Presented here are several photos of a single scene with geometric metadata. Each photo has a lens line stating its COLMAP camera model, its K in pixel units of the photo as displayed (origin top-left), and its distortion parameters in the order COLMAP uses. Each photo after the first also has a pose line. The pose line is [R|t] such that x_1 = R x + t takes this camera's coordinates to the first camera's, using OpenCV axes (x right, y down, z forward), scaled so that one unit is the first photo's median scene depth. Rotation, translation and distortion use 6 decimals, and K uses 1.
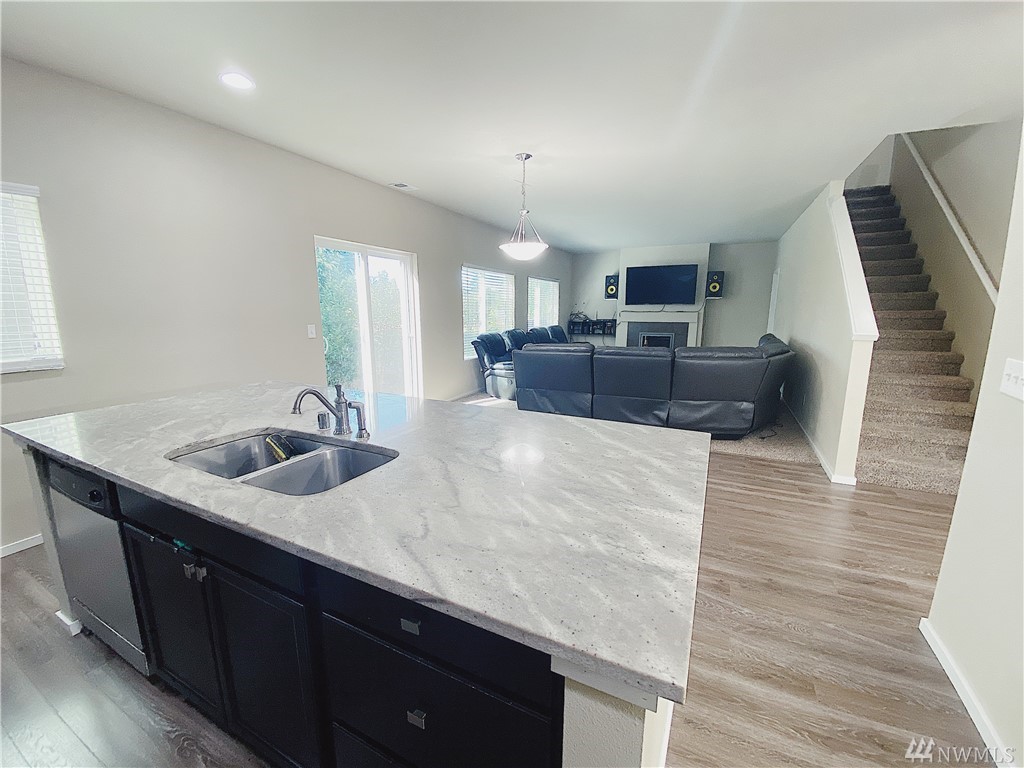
lens RADIAL K [[419.7, 0, 512.0], [0, 419.7, 384.0], [0, 0, 1]] dist [0.037712, -0.030102]
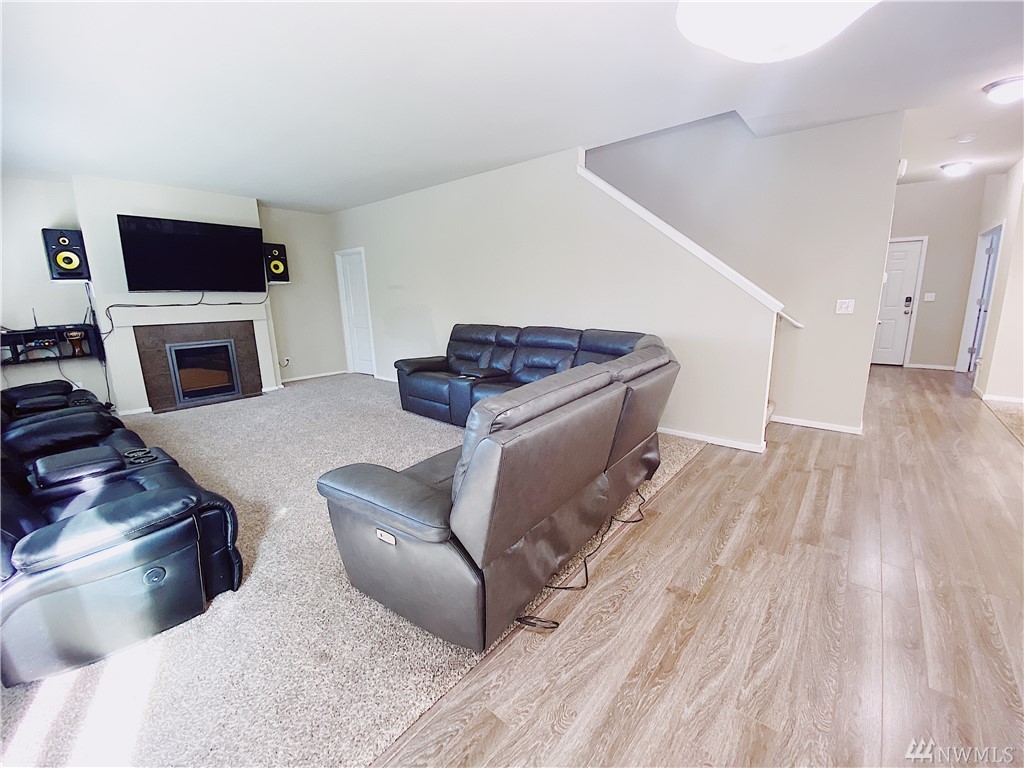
lens RADIAL K [[419.7, 0, 512.0], [0, 419.7, 384.0], [0, 0, 1]] dist [0.037712, -0.030102]
pose [[0.230977, -0.203233, 0.951497, -0.121745], [0.191521, 0.968305, 0.160331, -0.078160], [-0.953923, 0.145198, 0.262580, 0.462143]]
